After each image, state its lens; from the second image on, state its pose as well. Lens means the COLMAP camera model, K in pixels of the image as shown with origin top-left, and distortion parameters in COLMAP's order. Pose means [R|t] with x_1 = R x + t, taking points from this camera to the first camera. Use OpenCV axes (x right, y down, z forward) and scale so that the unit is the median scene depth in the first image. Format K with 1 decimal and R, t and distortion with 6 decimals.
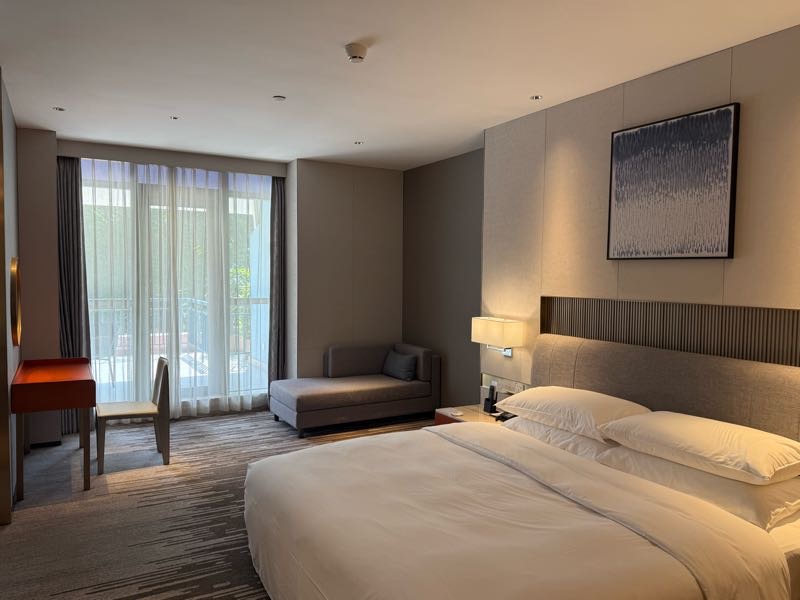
lens RADIAL K [[614.6, 0, 400.0], [0, 614.6, 300.0], [0, 0, 1]] dist [0.006427, 0.000247]
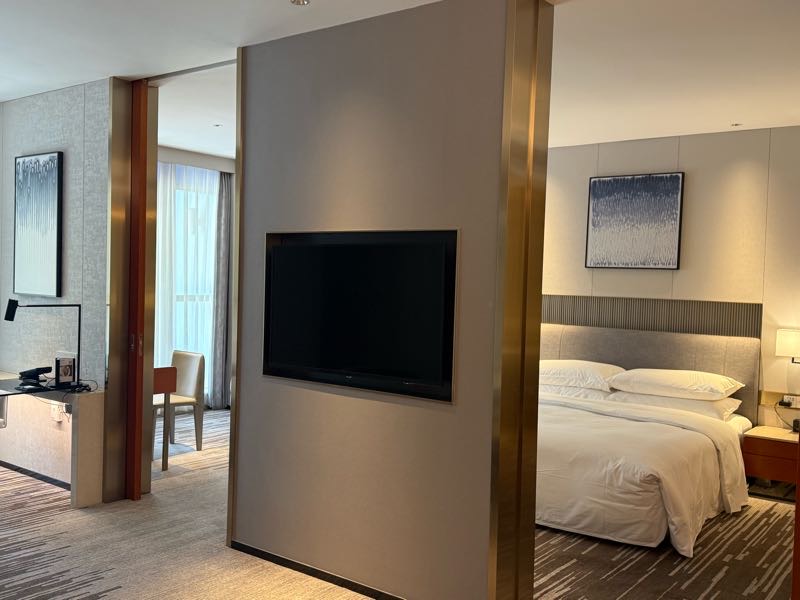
lens RADIAL K [[773.9, 0, 400.0], [0, 773.9, 300.0], [0, 0, 1]] dist [0.122740, -0.224776]
pose [[0.923930, 0.003364, 0.382546, -0.806170], [-0.002259, 0.999992, -0.003337, 0.016756], [-0.382554, 0.002219, 0.923931, -0.528317]]
